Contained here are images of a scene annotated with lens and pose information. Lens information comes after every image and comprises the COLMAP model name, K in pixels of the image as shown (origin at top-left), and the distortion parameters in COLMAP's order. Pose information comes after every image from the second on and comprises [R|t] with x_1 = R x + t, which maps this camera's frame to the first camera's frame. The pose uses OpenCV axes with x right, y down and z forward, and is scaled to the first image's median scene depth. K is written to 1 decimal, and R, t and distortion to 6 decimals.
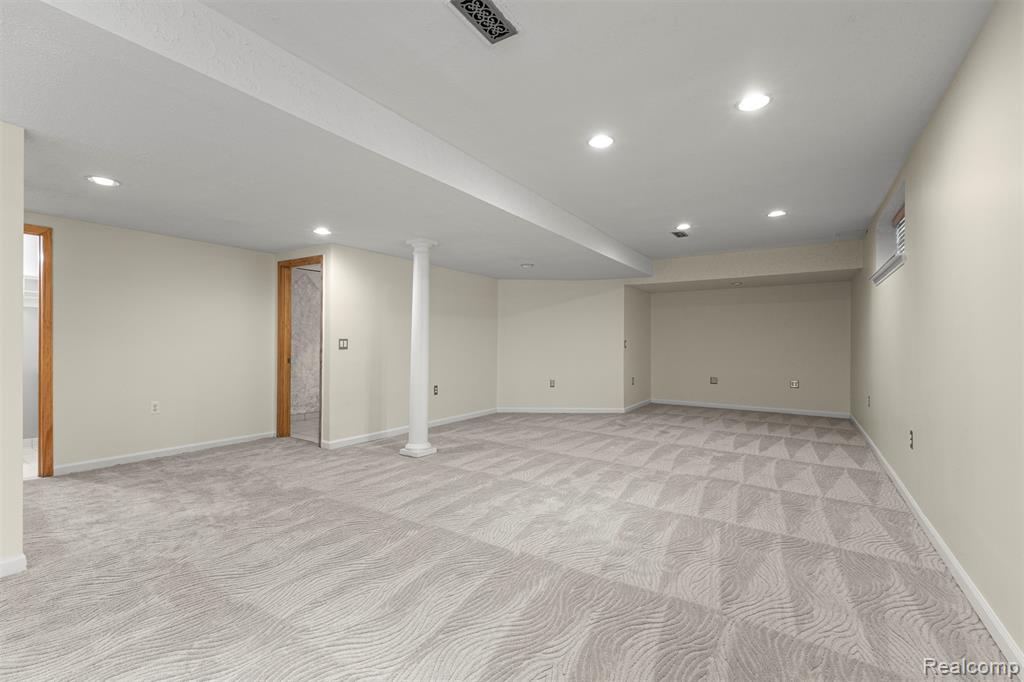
lens RADIAL K [[446.1, 0, 512.1], [0, 446.1, 341.1], [0, 0, 1]] dist [0.011232, -0.002158]
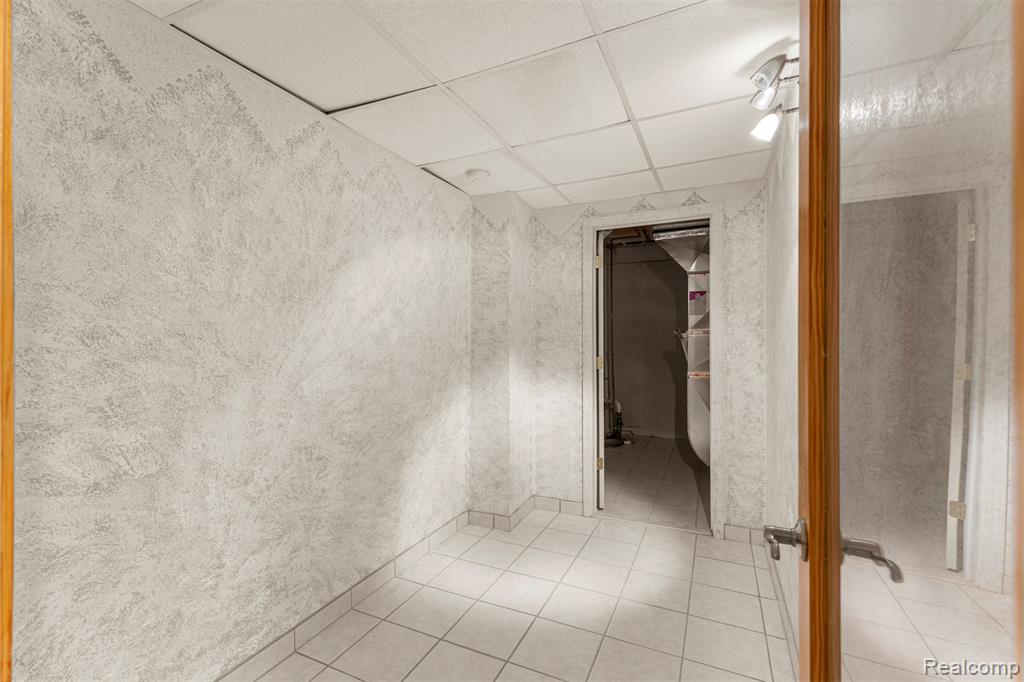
lens RADIAL K [[446.1, 0, 510.9], [0, 446.1, 342.0], [0, 0, 1]] dist [0.011232, -0.002158]
pose [[0.990274, -0.002475, 0.139109, -0.345859], [0.002418, 0.999997, 0.000586, -0.011447], [-0.139110, -0.000244, 0.990277, 0.750254]]
